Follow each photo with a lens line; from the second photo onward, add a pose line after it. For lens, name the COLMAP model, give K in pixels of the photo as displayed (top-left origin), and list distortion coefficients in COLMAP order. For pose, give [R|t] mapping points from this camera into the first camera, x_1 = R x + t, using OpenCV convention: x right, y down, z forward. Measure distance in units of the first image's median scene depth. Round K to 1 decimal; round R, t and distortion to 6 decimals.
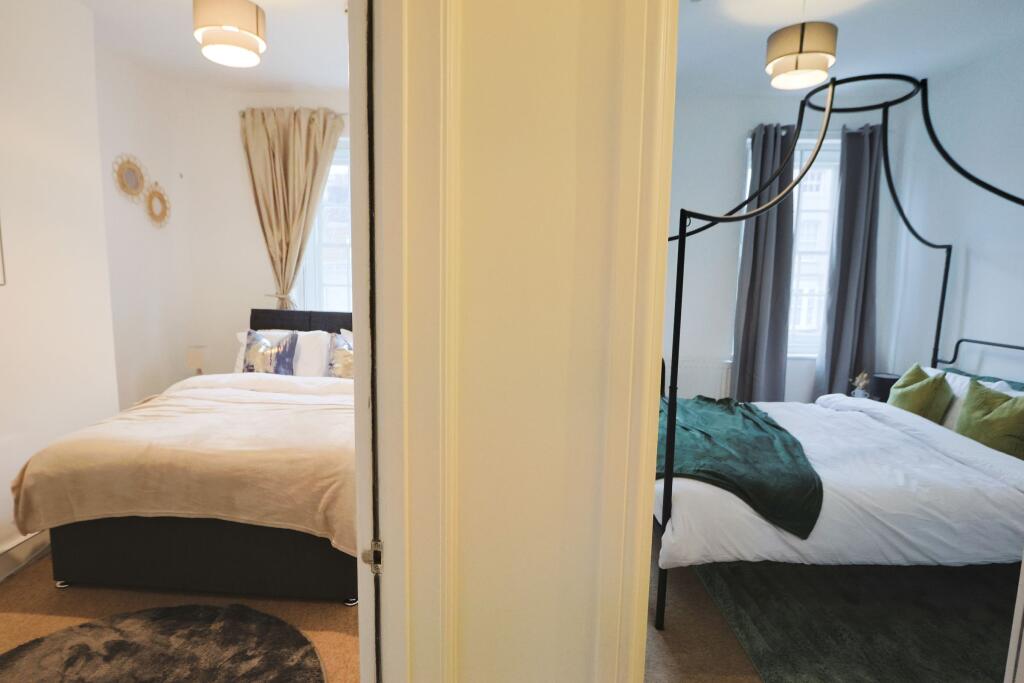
lens RADIAL K [[572.7, 0, 510.0], [0, 572.7, 352.4], [0, 0, 1]] dist [-0.020570, -0.000481]
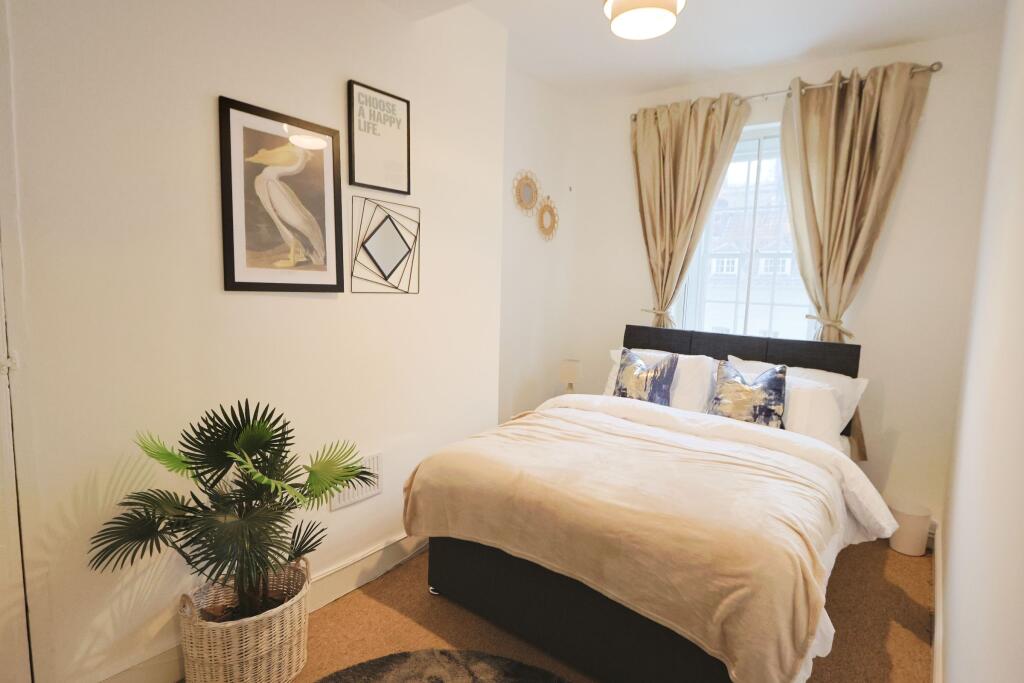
lens RADIAL K [[572.7, 0, 510.0], [0, 572.7, 352.4], [0, 0, 1]] dist [-0.020570, -0.000481]
pose [[0.824651, 0.072441, -0.560983, -0.154210], [-0.087085, 0.996201, 0.000626, -0.029279], [0.558897, 0.048337, 0.827827, 0.230250]]
